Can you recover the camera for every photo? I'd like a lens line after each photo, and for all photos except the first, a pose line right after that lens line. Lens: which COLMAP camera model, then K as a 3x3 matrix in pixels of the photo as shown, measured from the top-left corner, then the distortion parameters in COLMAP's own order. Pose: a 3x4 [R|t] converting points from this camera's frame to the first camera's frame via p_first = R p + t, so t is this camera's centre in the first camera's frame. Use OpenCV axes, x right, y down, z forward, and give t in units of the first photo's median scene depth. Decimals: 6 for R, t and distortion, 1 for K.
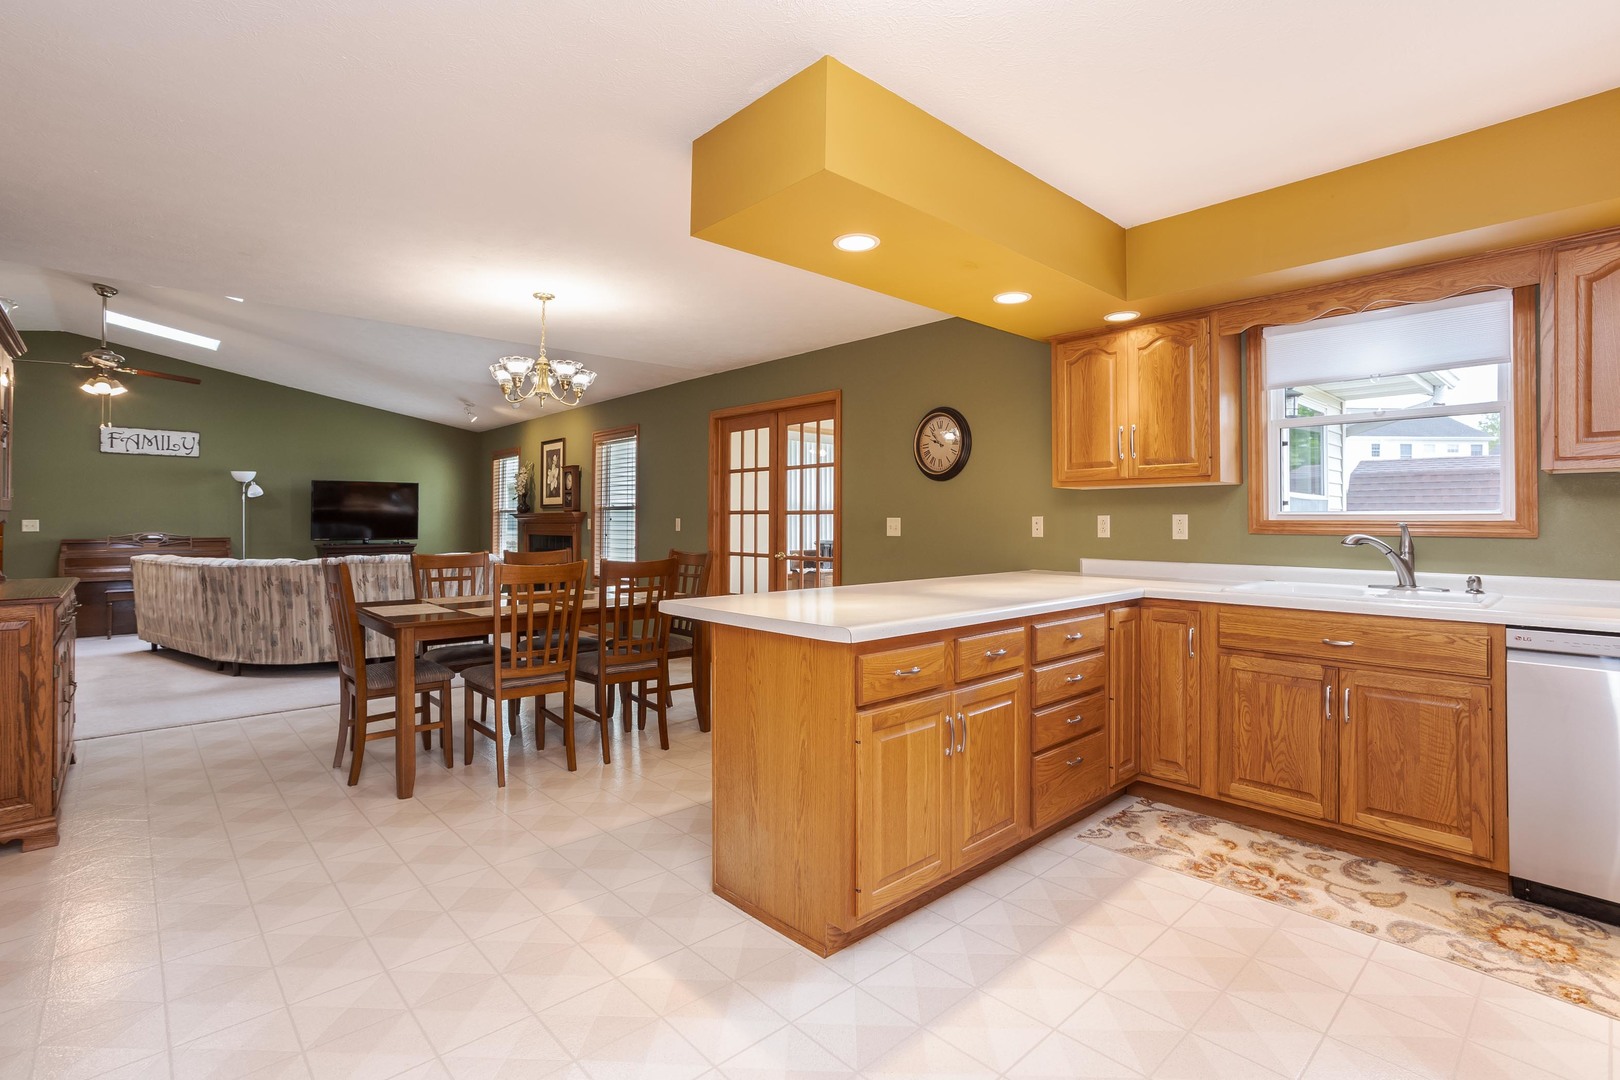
lens RADIAL K [[768.0, 0, 844.9], [0, 768.0, 531.6], [0, 0, 1]] dist [-0.000873, -0.000187]
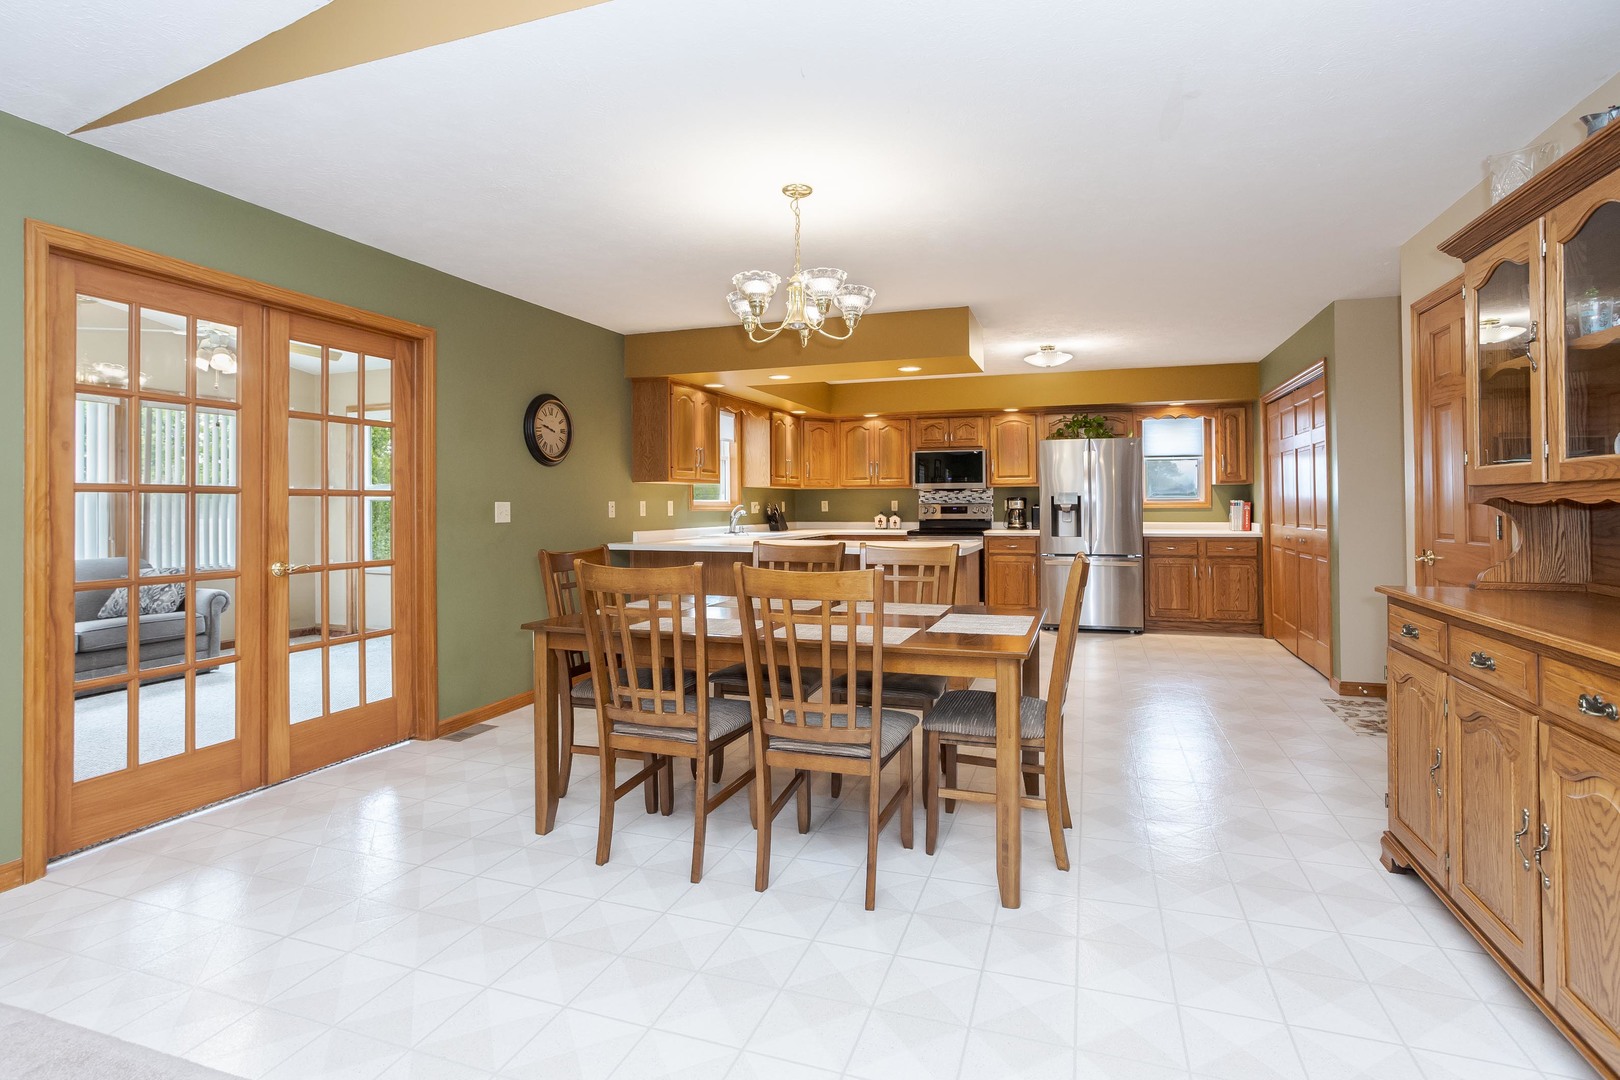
lens RADIAL K [[792.3, 0, 843.0], [0, 792.3, 487.1], [0, 0, 1]] dist [-0.000630, -0.000013]
pose [[-0.462991, 0.027325, 0.885942, -0.775554], [0.026417, 0.999506, -0.017022, -0.007501], [-0.885969, 0.015523, -0.463484, 0.897114]]
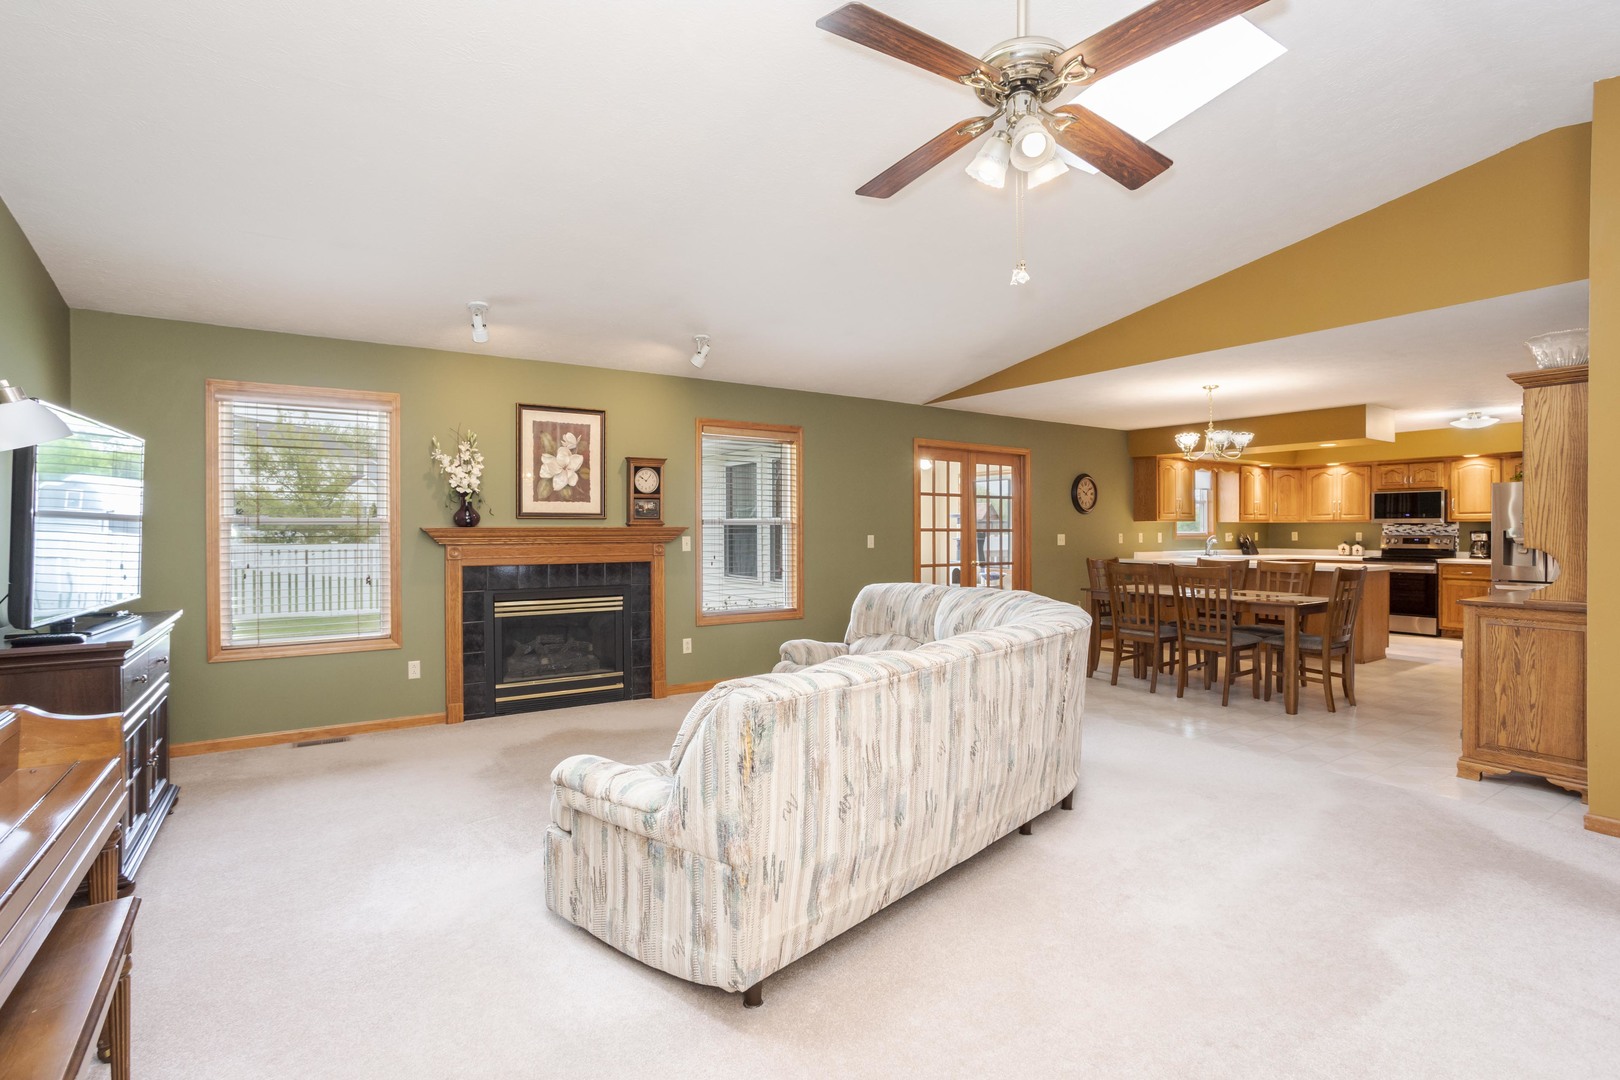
lens RADIAL K [[768.0, 0, 844.9], [0, 768.0, 531.6], [0, 0, 1]] dist [-0.000873, -0.000187]
pose [[0.149877, 0.002196, 0.988702, -1.382388], [0.019589, 0.999795, -0.005190, -0.020059], [-0.988511, 0.020146, 0.149803, 1.012782]]
